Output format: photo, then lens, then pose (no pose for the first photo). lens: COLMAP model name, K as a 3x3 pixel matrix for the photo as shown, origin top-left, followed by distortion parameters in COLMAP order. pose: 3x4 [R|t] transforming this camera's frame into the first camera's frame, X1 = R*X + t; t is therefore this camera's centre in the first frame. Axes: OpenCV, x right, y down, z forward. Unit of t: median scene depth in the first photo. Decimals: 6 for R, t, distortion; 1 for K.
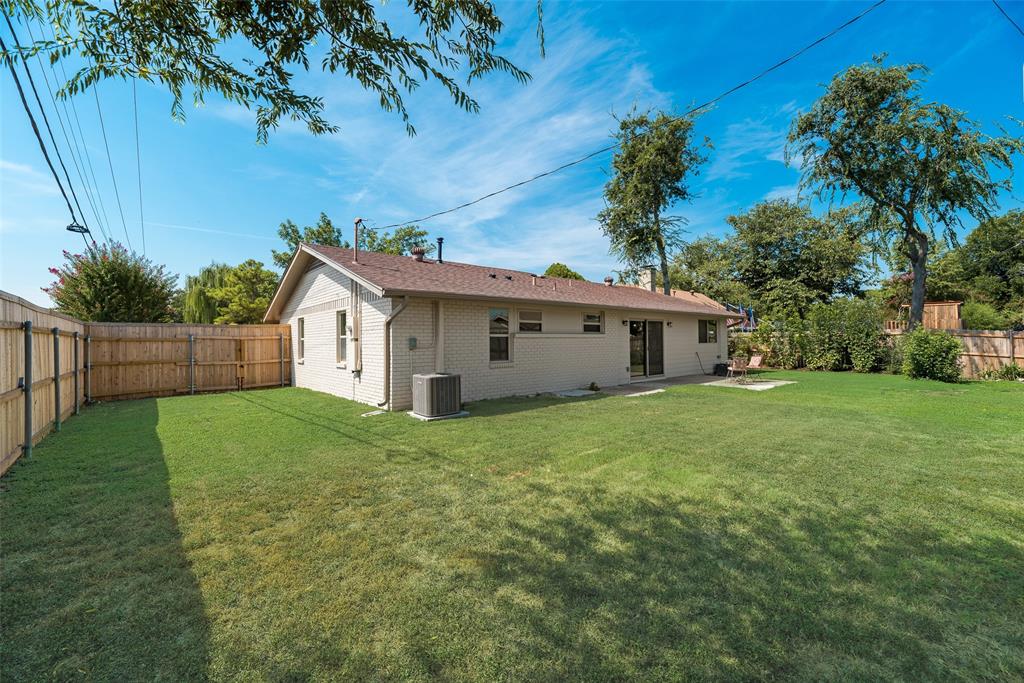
lens RADIAL K [[413.9, 0, 511.5], [0, 413.9, 337.8], [0, 0, 1]] dist [-0.002317, -0.000084]
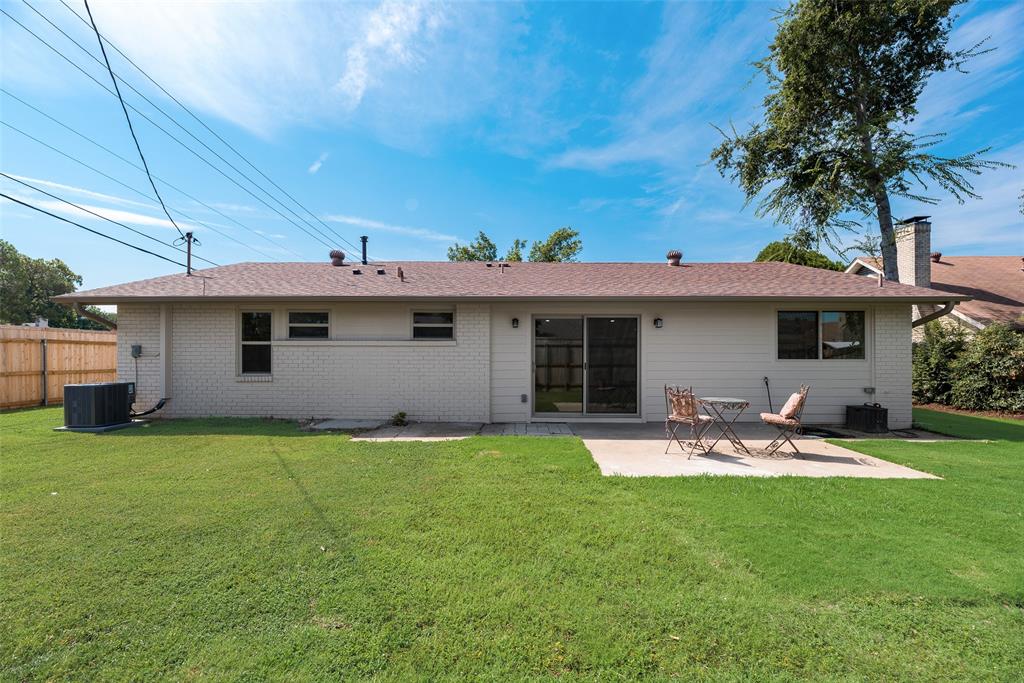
lens RADIAL K [[413.9, 0, 510.8], [0, 413.9, 349.6], [0, 0, 1]] dist [-0.002317, -0.000084]
pose [[0.750527, 0.004384, -0.660825, 0.730285], [-0.004568, 0.999989, 0.001446, 0.003572], [0.660824, 0.001934, 0.750539, 0.583281]]
